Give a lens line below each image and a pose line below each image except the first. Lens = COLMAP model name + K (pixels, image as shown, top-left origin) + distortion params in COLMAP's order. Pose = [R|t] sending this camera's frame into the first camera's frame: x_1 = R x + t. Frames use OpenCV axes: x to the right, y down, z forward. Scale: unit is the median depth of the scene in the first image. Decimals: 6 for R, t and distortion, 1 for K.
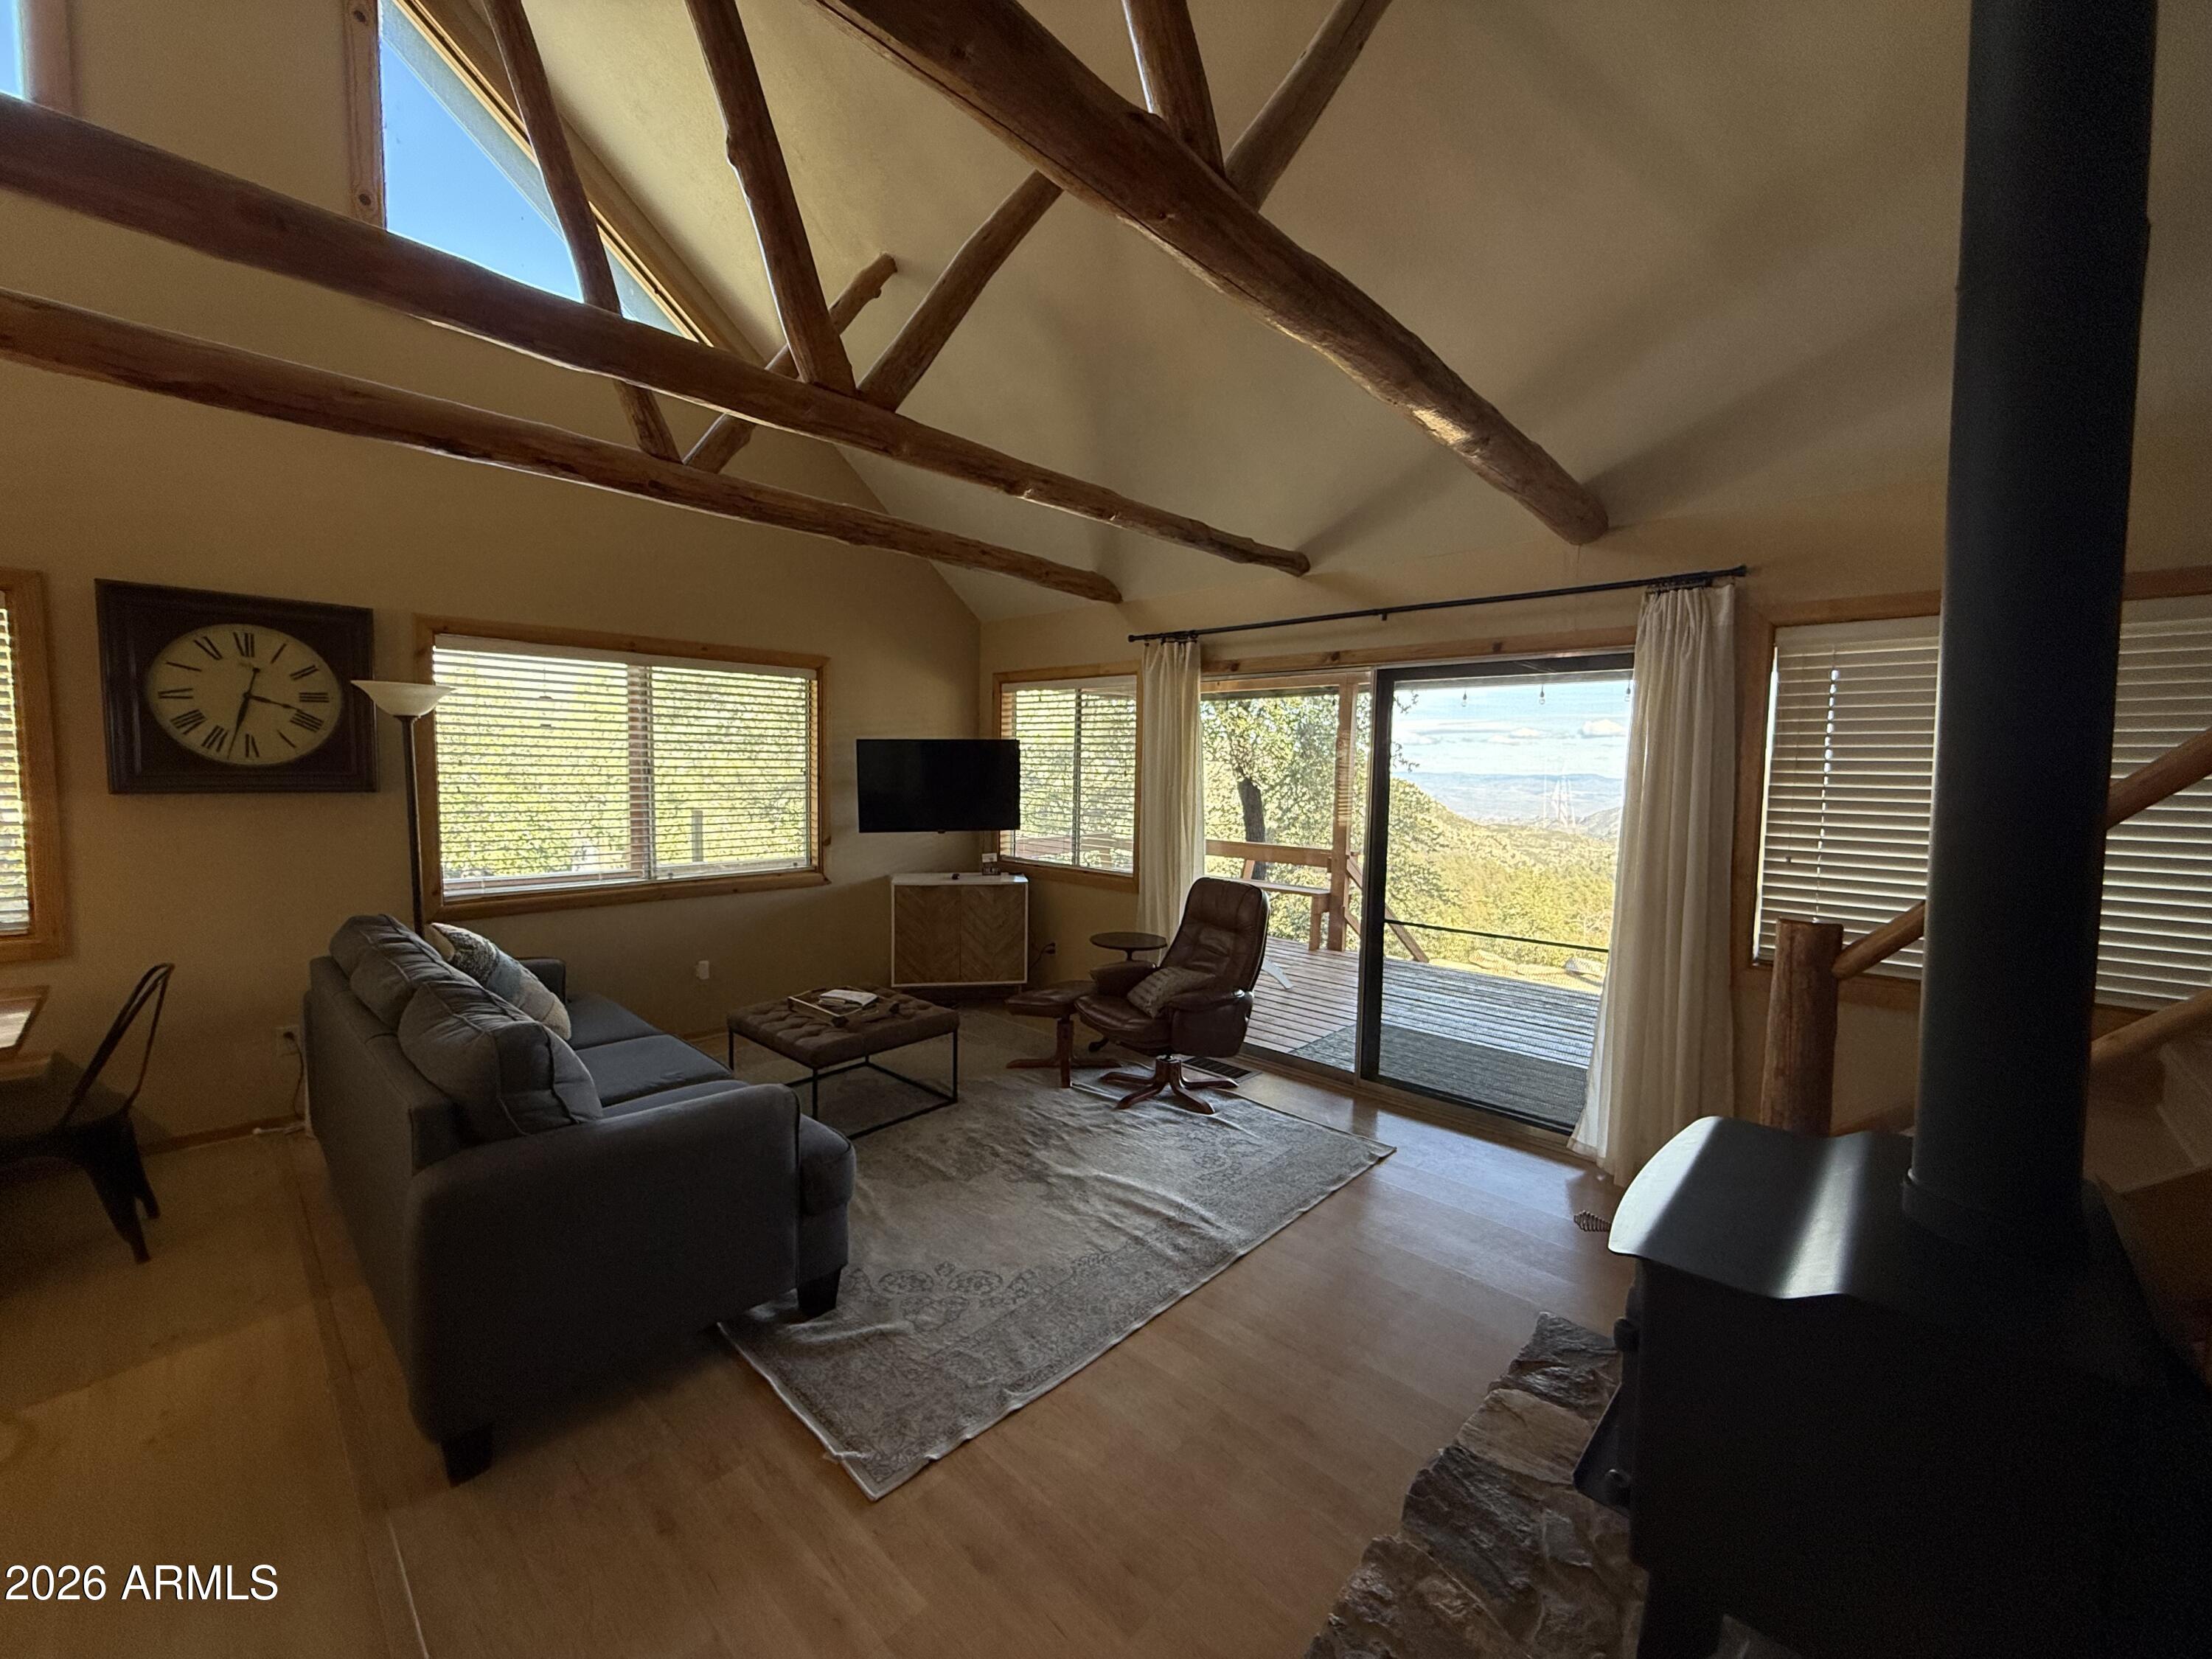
lens RADIAL K [[879.5, 0, 1105.3], [0, 879.5, 821.6], [0, 0, 1]] dist [0.000249, -0.001440]
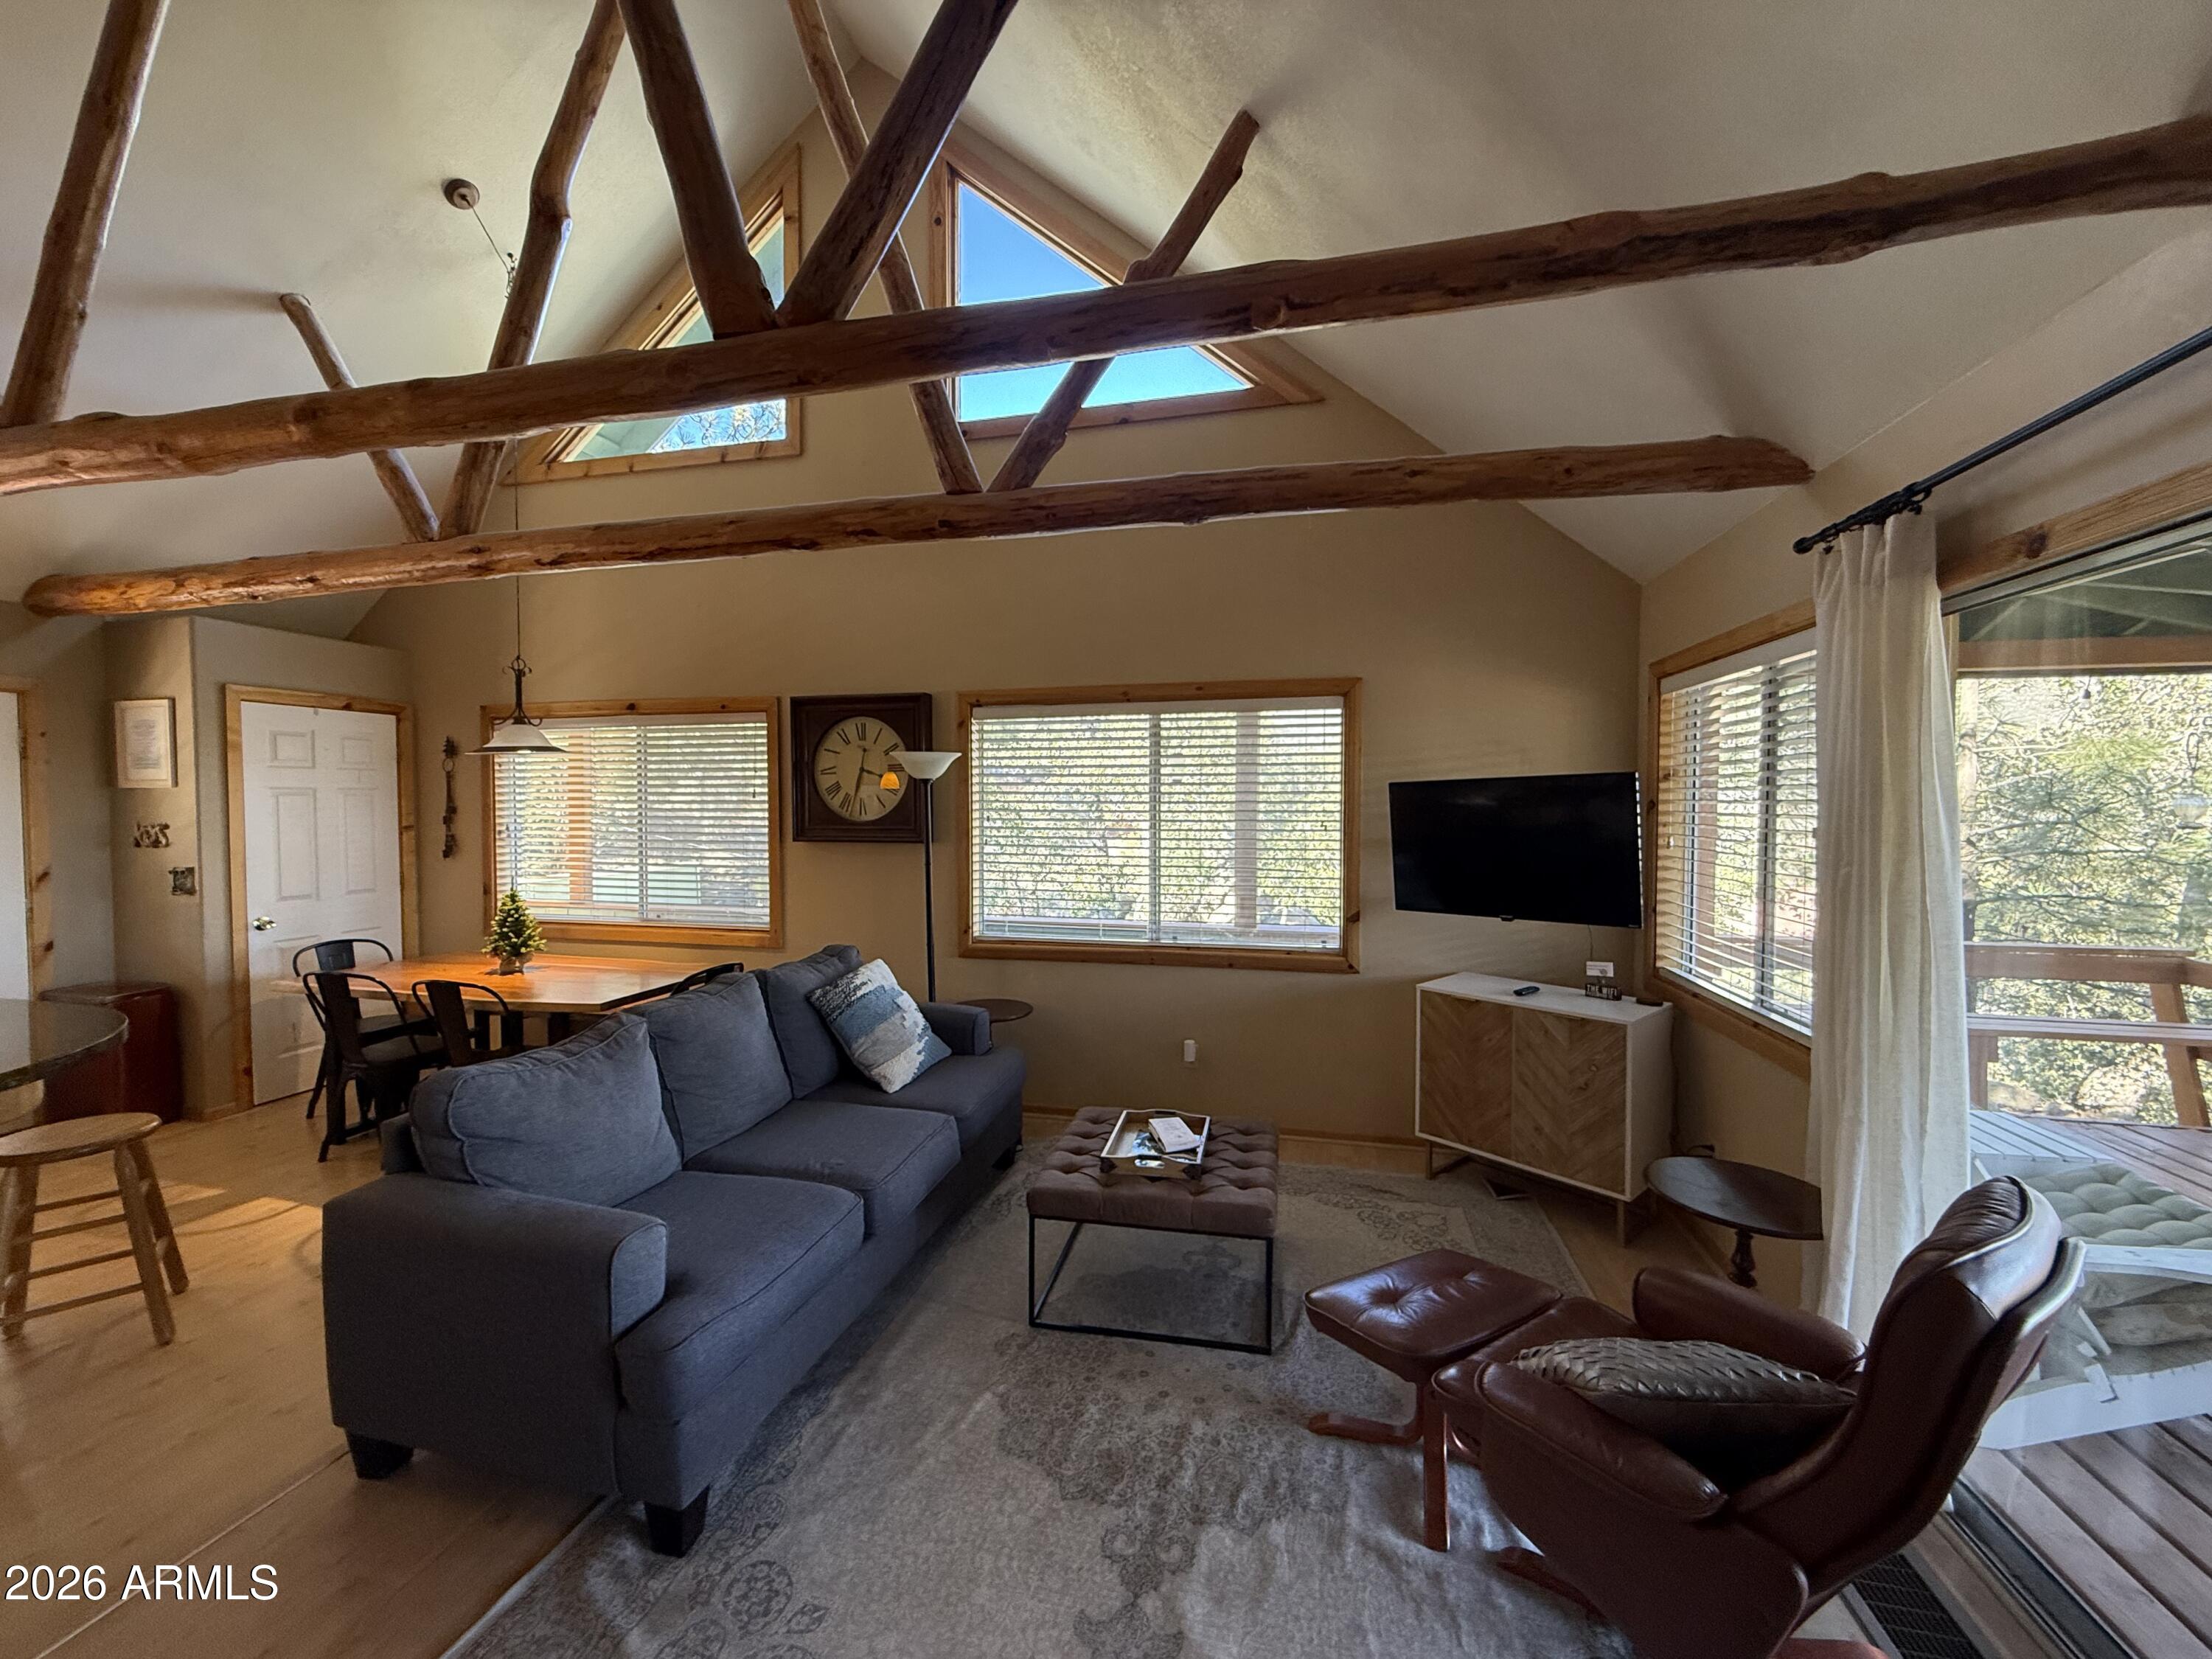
lens RADIAL K [[879.5, 0, 1101.2], [0, 879.5, 830.8], [0, 0, 1]] dist [0.000249, -0.001440]
pose [[0.495209, 0.010104, -0.868715, 0.324568], [-0.047689, 0.998741, -0.015568, -0.041485], [0.867464, 0.049137, 0.495067, 0.584049]]
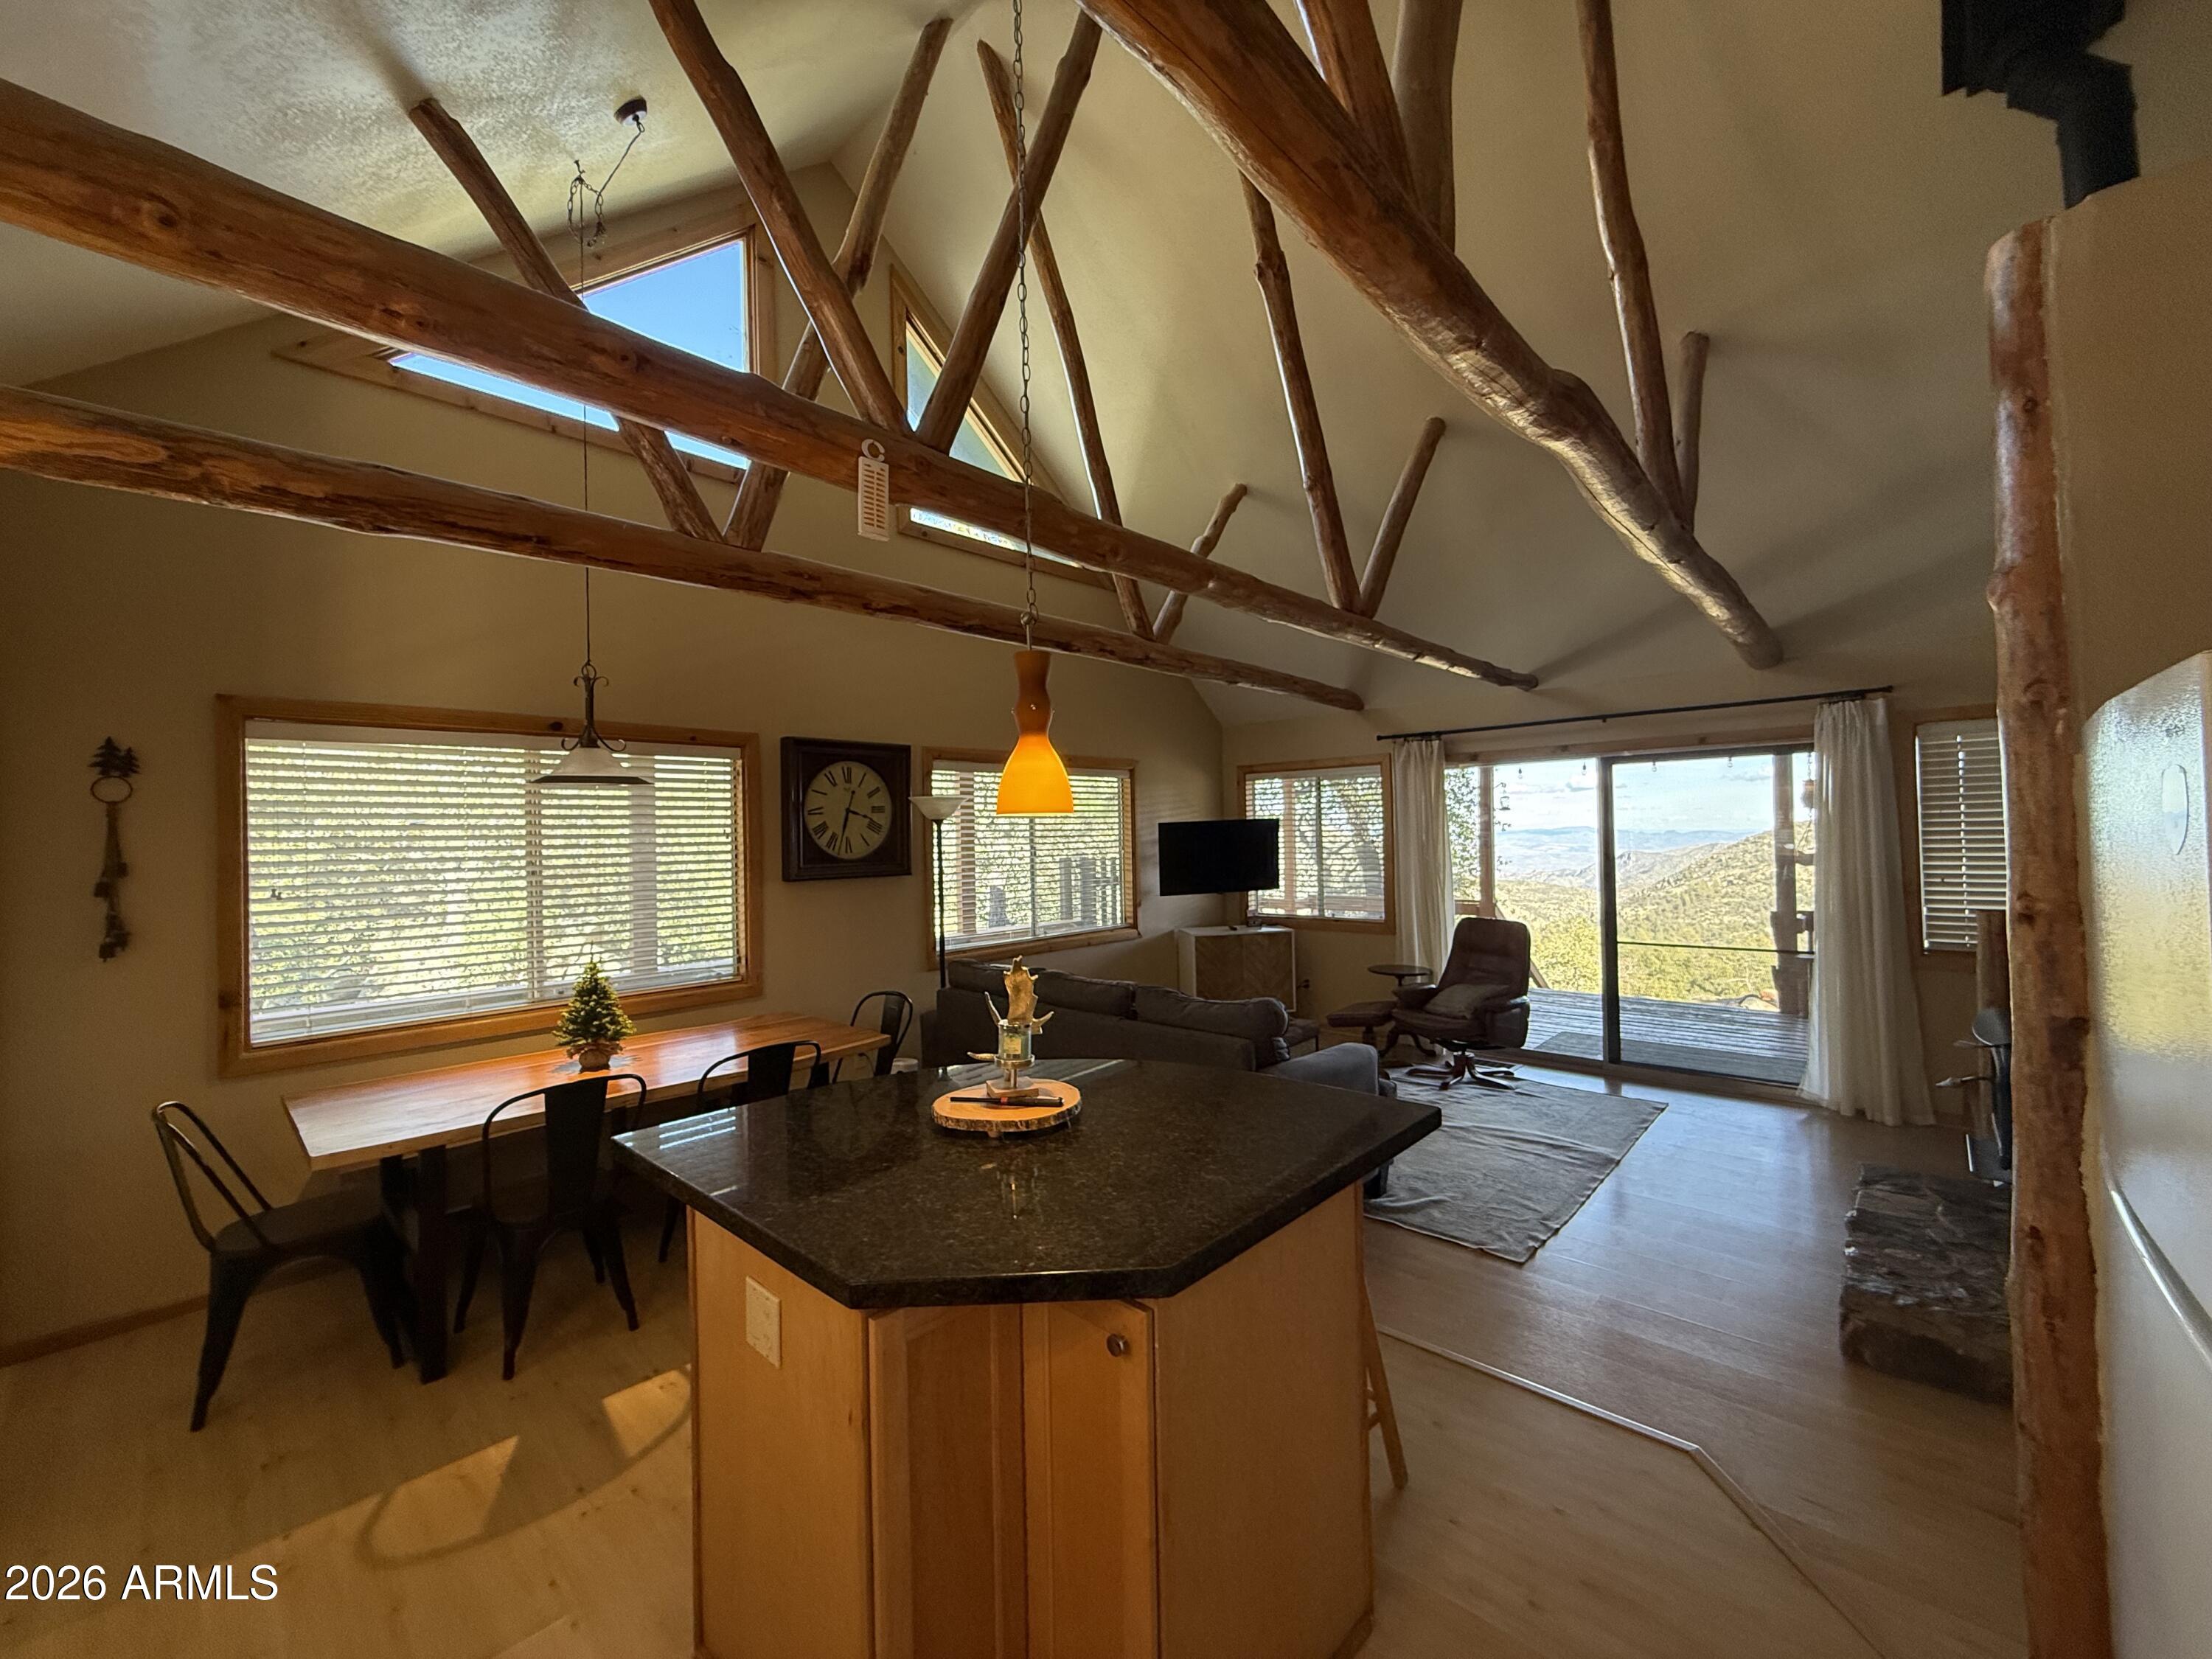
lens RADIAL K [[879.5, 0, 1103.4], [0, 879.5, 821.7], [0, 0, 1]] dist [0.000249, -0.001440]
pose [[0.999181, -0.040178, 0.004900, -0.504183], [0.040444, 0.995876, -0.081215, 0.007258], [-0.001616, 0.081347, 0.996685, -0.377791]]
